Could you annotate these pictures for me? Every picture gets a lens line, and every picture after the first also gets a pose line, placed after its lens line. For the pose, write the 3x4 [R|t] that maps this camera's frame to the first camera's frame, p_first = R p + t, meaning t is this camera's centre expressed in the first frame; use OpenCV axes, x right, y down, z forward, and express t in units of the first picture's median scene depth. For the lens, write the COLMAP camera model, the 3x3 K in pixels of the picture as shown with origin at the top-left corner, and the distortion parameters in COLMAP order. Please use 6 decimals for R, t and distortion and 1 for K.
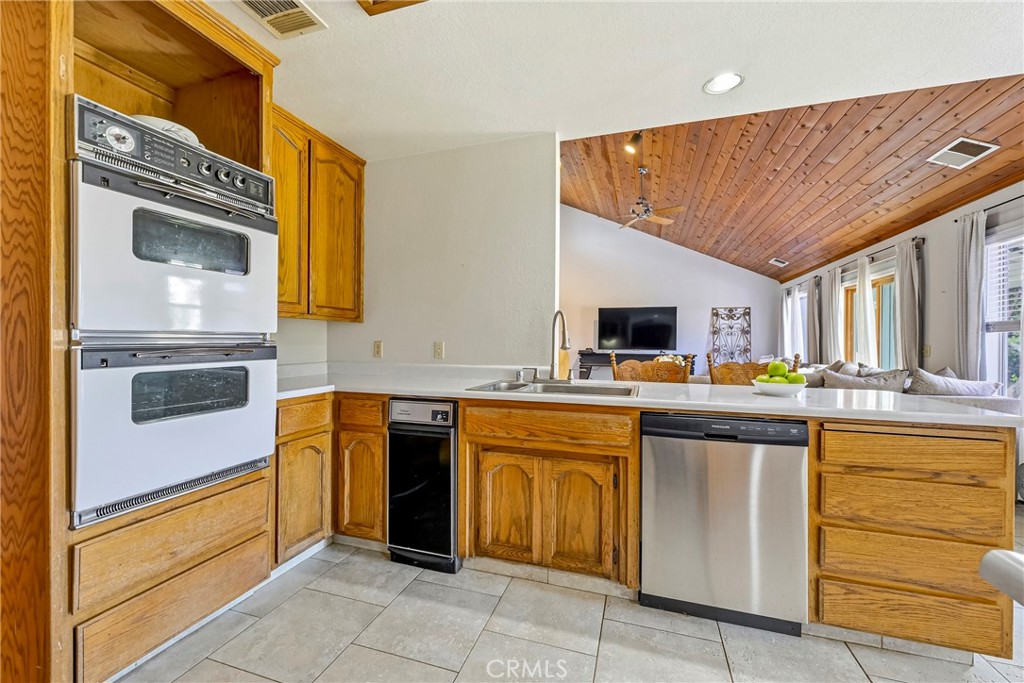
lens RADIAL K [[407.7, 0, 513.0], [0, 407.7, 341.2], [0, 0, 1]] dist [0.000681, -0.000480]
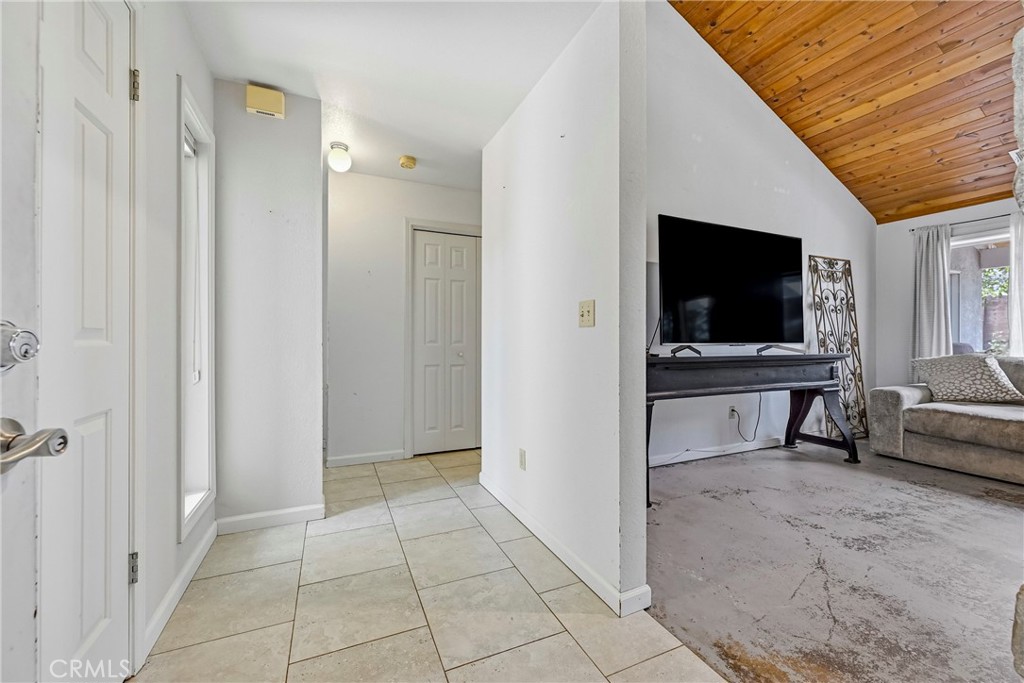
lens RADIAL K [[407.7, 0, 511.7], [0, 407.7, 340.2], [0, 0, 1]] dist [0.000681, -0.000480]
pose [[0.742661, -0.001191, 0.669667, -0.096796], [-0.000781, 0.999996, 0.002645, 0.018599], [-0.669668, -0.002487, 0.742657, 0.887669]]
